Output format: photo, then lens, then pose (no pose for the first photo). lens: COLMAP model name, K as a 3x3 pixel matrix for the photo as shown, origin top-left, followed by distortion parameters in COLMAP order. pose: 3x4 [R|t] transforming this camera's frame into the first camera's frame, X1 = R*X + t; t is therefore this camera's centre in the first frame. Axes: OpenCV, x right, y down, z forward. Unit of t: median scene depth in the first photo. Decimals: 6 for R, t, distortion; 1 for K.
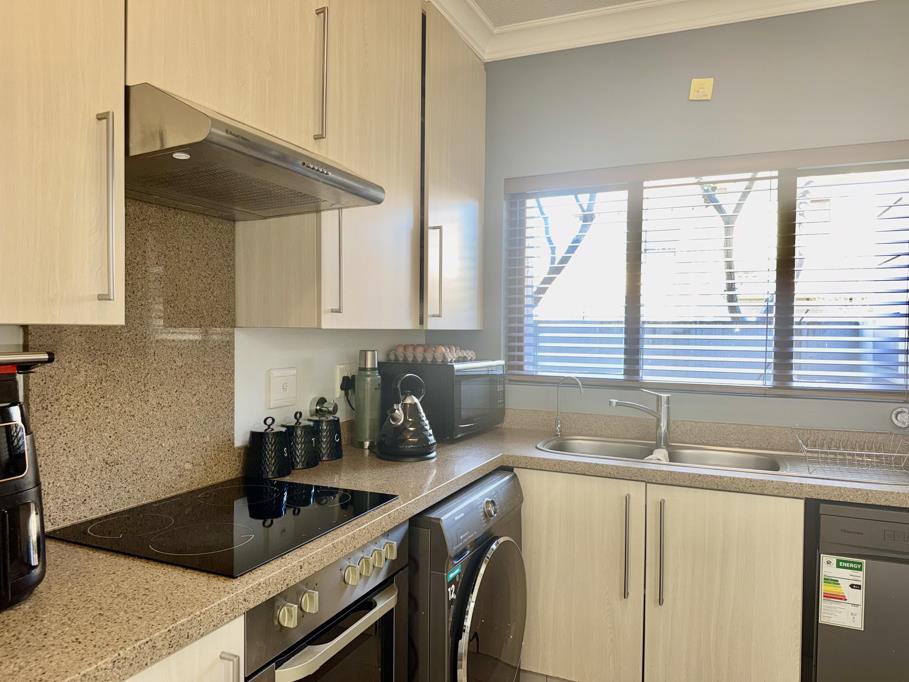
lens RADIAL K [[638.6, 0, 456.5], [0, 638.6, 346.1], [0, 0, 1]] dist [0.084090, -0.118387]
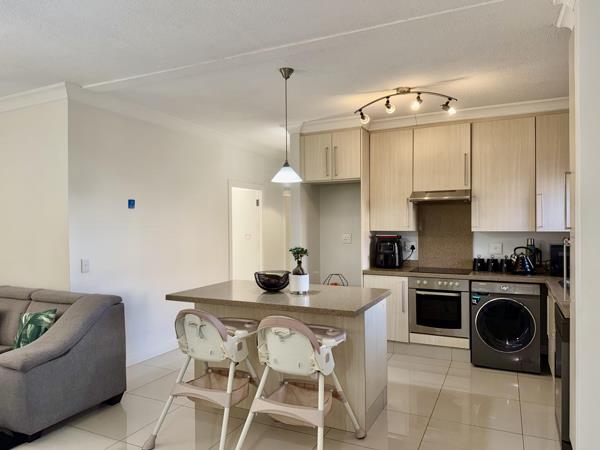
lens RADIAL K [[421.5, 0, 301.3], [0, 421.5, 228.4], [0, 0, 1]] dist [0.084090, -0.118387]
pose [[-0.035952, -0.002075, -0.999351, 2.049695], [-0.021981, 0.999758, -0.001285, -0.017105], [0.999112, 0.021921, -0.035989, 0.052134]]
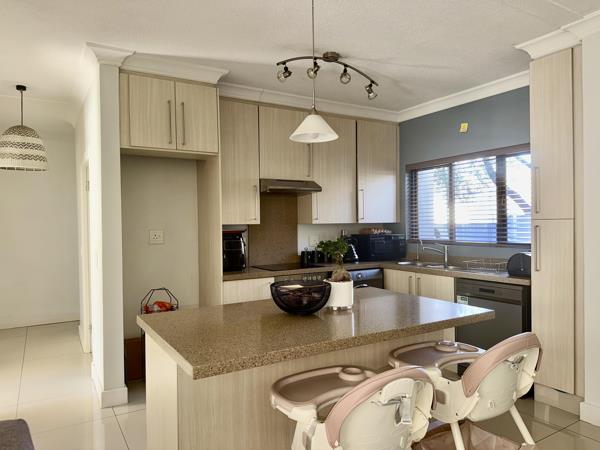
lens RADIAL K [[421.5, 0, 301.3], [0, 421.5, 228.4], [0, 0, 1]] dist [0.084090, -0.118387]
pose [[0.819207, -0.018419, -0.573202, 1.001321], [0.008303, 0.999760, -0.020260, 0.042899], [0.573438, 0.011838, 0.819163, -0.935280]]
